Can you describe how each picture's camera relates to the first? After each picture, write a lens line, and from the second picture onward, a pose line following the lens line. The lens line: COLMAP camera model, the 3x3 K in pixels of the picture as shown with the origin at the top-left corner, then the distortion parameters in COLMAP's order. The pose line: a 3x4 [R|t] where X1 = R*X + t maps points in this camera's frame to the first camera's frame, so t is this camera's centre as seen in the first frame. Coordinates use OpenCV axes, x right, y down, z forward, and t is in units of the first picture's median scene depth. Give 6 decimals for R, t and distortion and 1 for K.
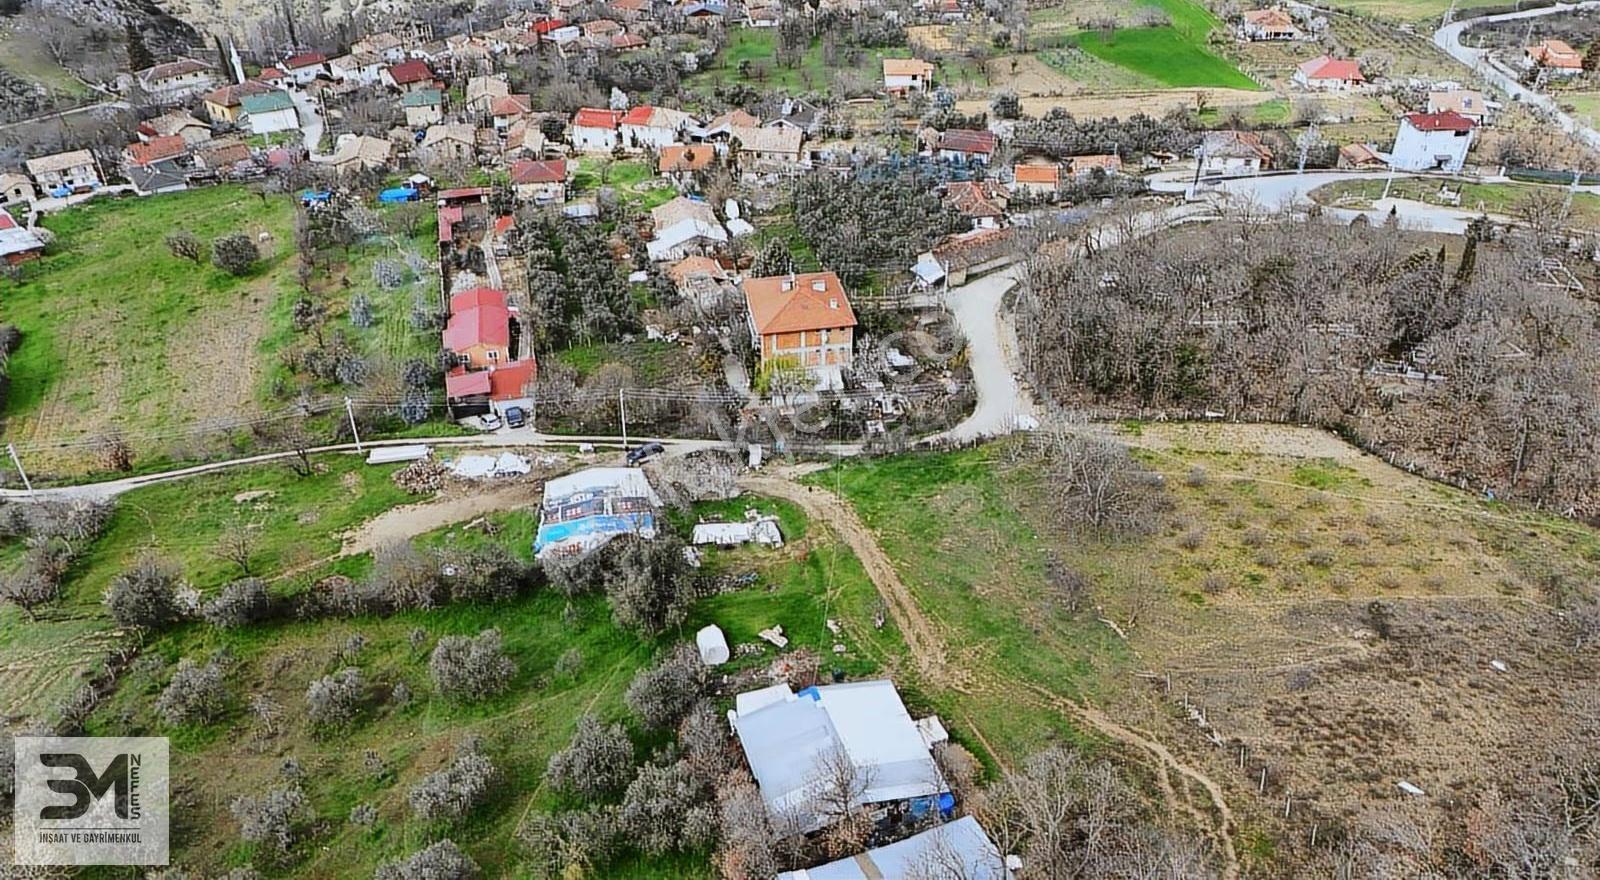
lens RADIAL K [[1170.7, 0, 791.4], [0, 1170.7, 427.4], [0, 0, 1]] dist [0.074278, -0.062663]
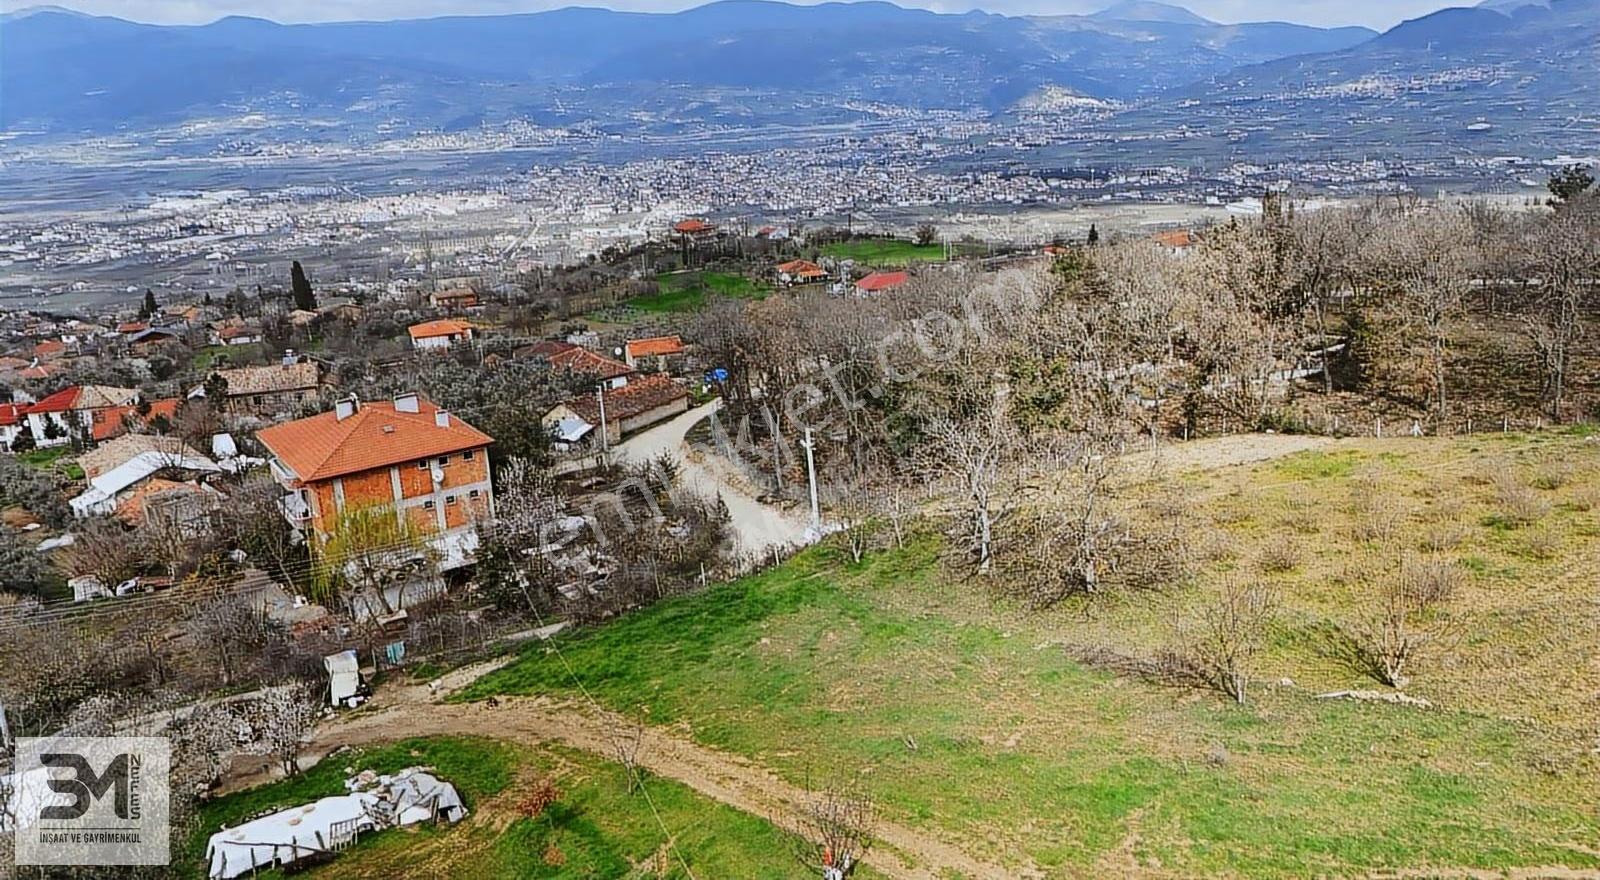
lens RADIAL K [[1170.7, 0, 796.0], [0, 1170.7, 434.1], [0, 0, 1]] dist [0.074278, -0.062663]
pose [[0.903923, -0.155416, 0.398459, -0.038853], [0.273035, 0.926789, -0.257905, 0.097685], [-0.329205, 0.341919, 0.880179, 0.480981]]
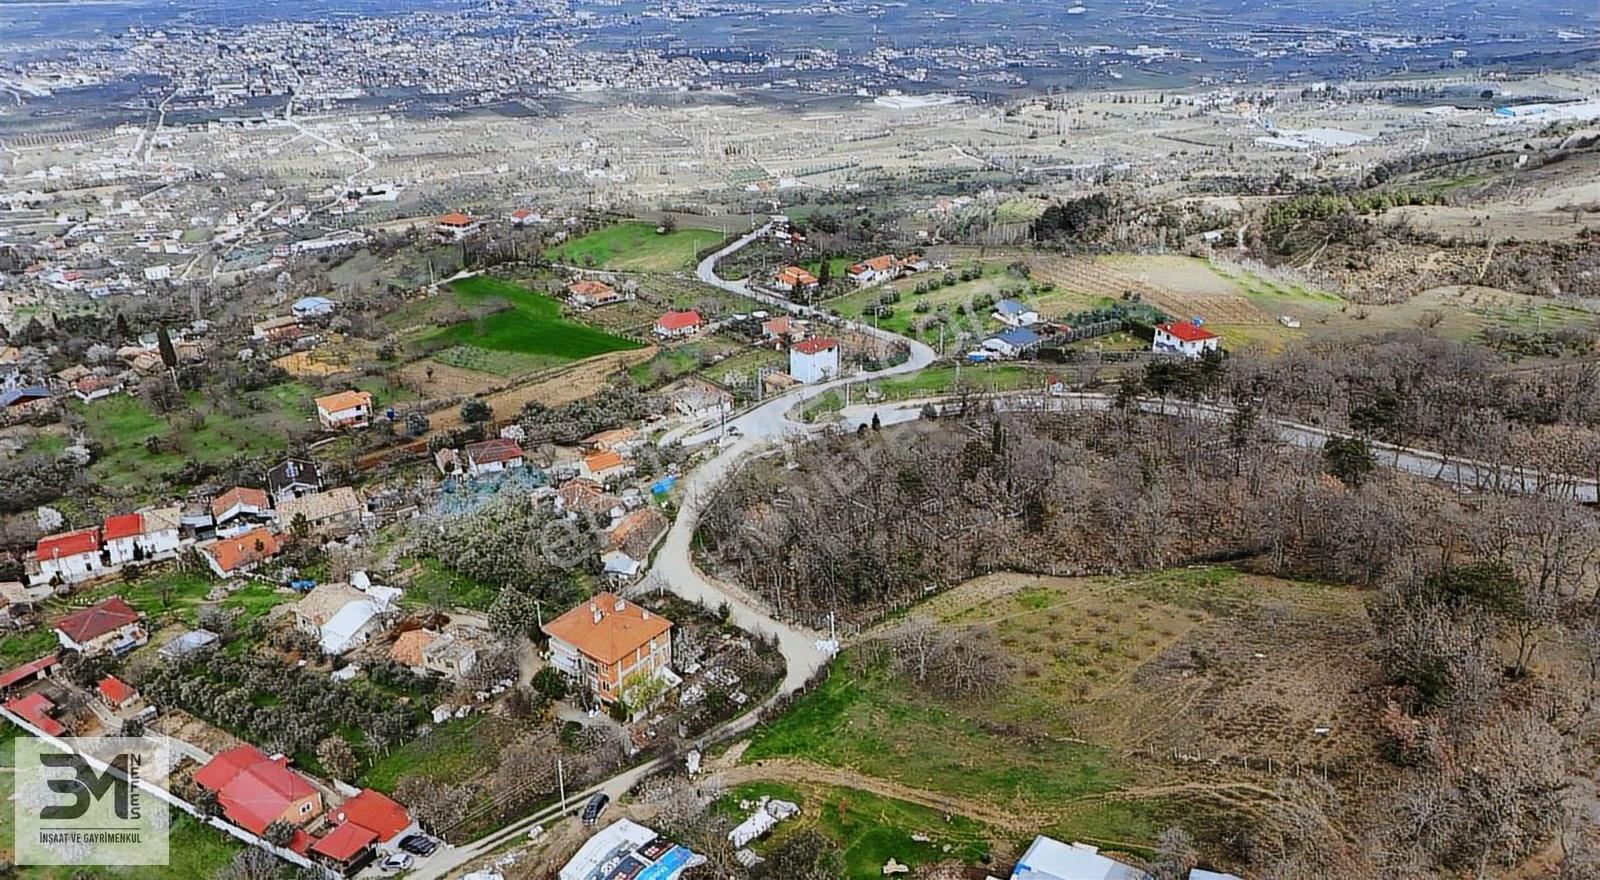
lens RADIAL K [[1170.7, 0, 795.7], [0, 1170.7, 434.8], [0, 0, 1]] dist [0.074278, -0.062663]
pose [[0.747130, -0.271351, 0.606767, -0.536843], [0.380536, 0.923084, -0.055755, -0.158949], [-0.544967, 0.272553, 0.792922, -0.045218]]
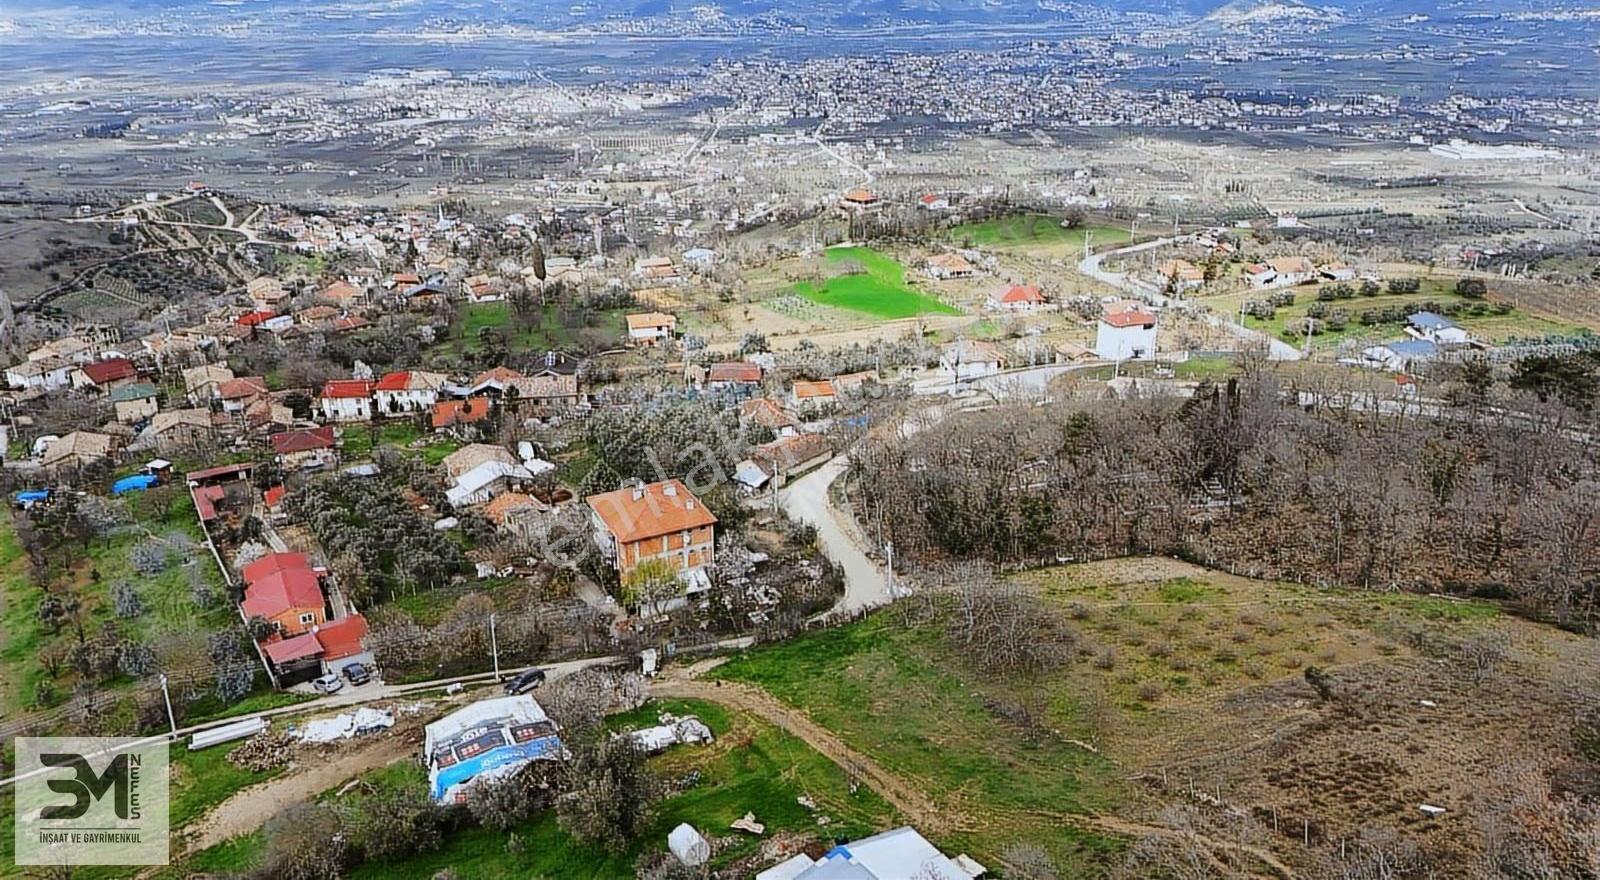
lens RADIAL K [[1170.7, 0, 794.6], [0, 1170.7, 435.1], [0, 0, 1]] dist [0.074278, -0.062663]
pose [[0.958986, -0.106473, 0.262696, -0.141087], [0.162836, 0.965522, -0.203107, 0.056373], [-0.232014, 0.237553, 0.943259, 0.030481]]
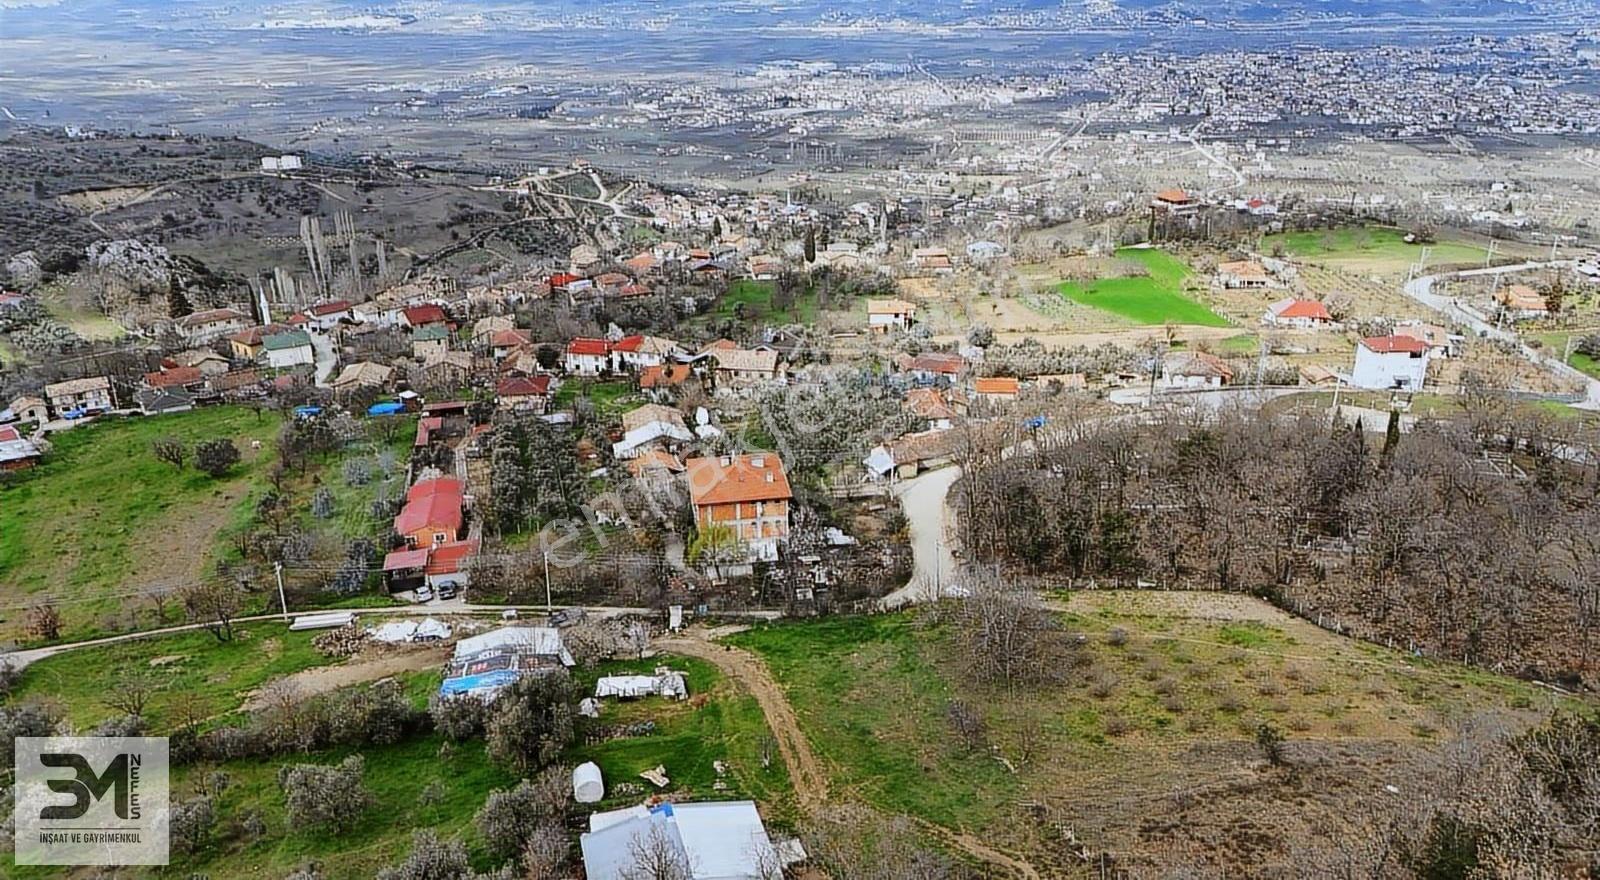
lens RADIAL K [[1170.7, 0, 794.3], [0, 1170.7, 435.8], [0, 0, 1]] dist [0.074278, -0.062663]
pose [[0.999608, 0.001987, -0.027913, 0.091355], [-0.008111, 0.975233, -0.221030, 0.087619], [0.026782, 0.221170, 0.974867, 0.004563]]
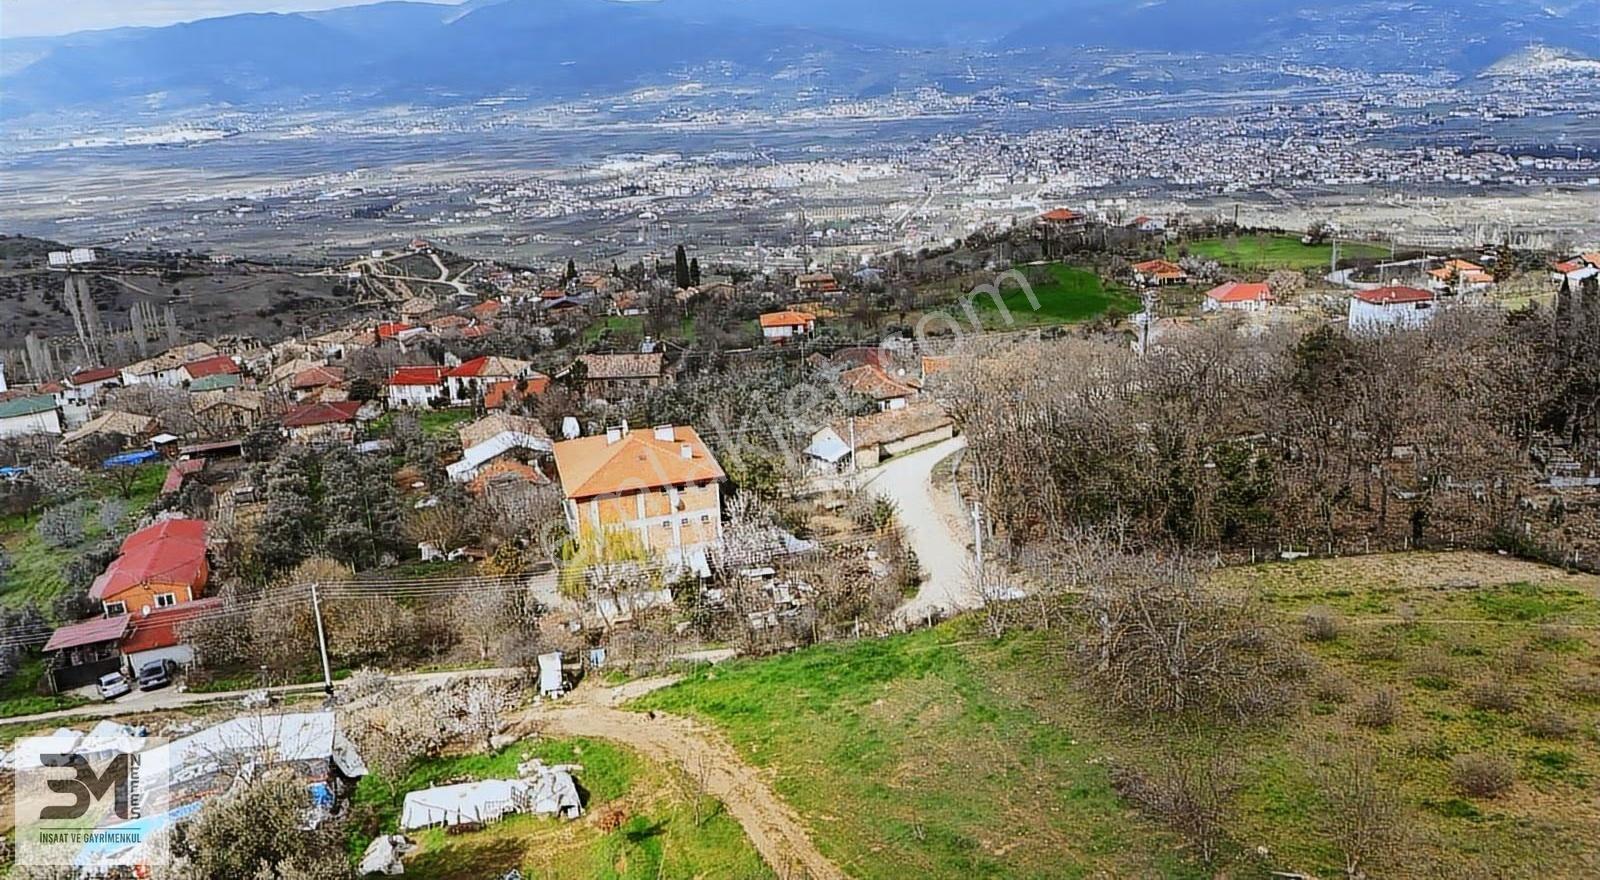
lens RADIAL K [[1170.7, 0, 795.6], [0, 1170.7, 436.4], [0, 0, 1]] dist [0.074278, -0.062663]
pose [[0.993451, -0.071243, 0.089328, 0.041521], [0.094353, 0.952451, -0.289716, 0.086546], [-0.064440, 0.296247, 0.952935, 0.393891]]
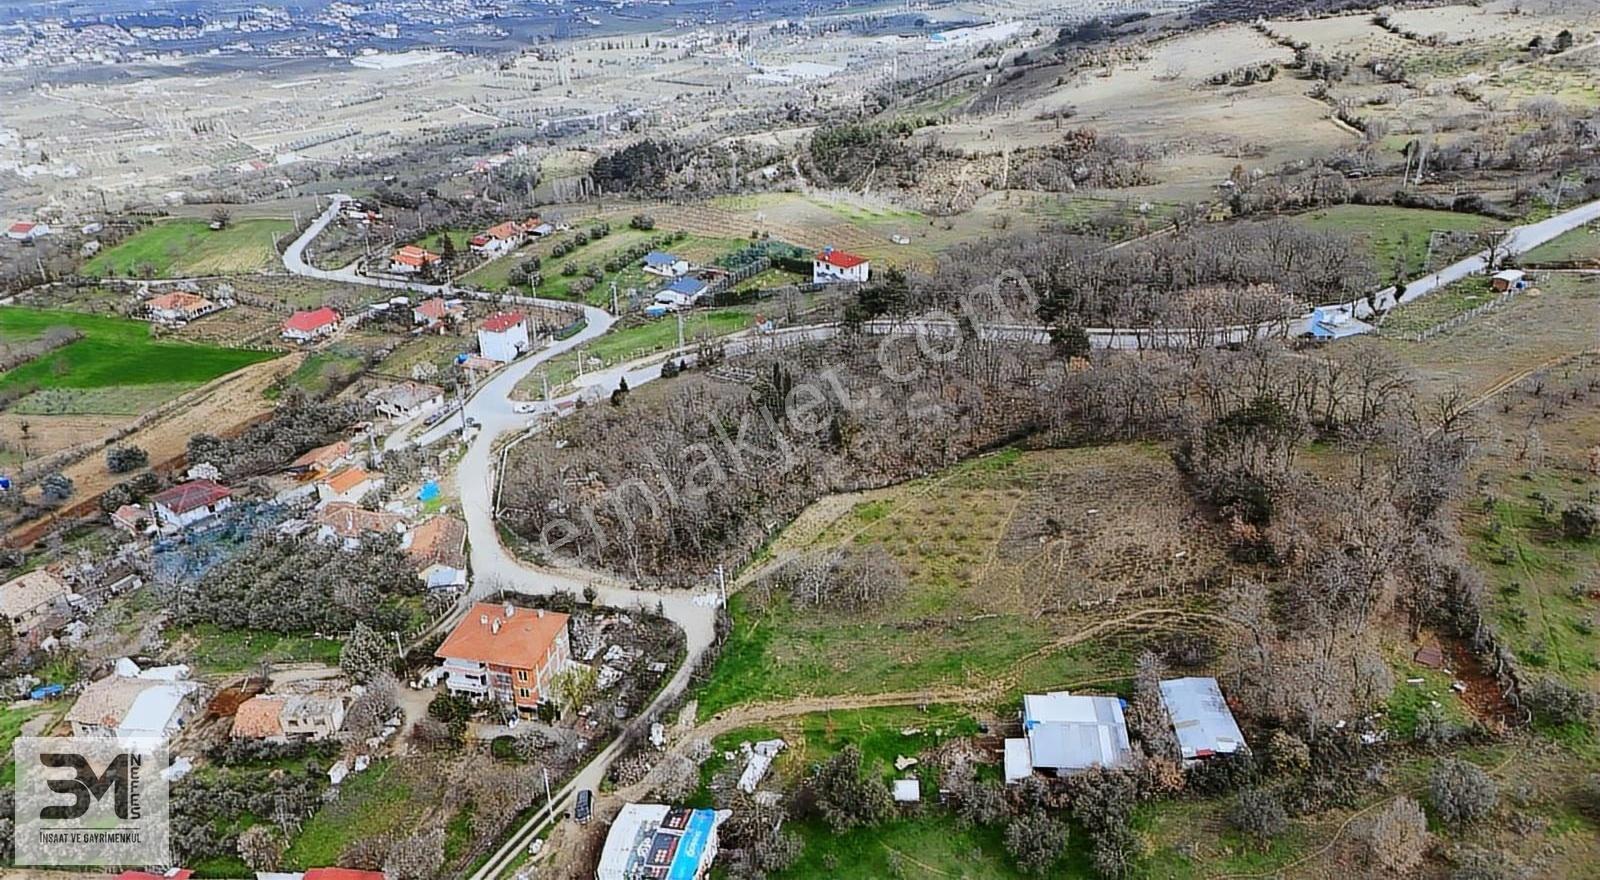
lens RADIAL K [[1170.7, 0, 795.7], [0, 1170.7, 434.4], [0, 0, 1]] dist [0.074278, -0.062663]
pose [[0.395835, -0.409600, 0.821914, -0.772899], [0.529429, 0.833092, 0.160197, -0.320347], [-0.750346, 0.371733, 0.546621, 0.142203]]
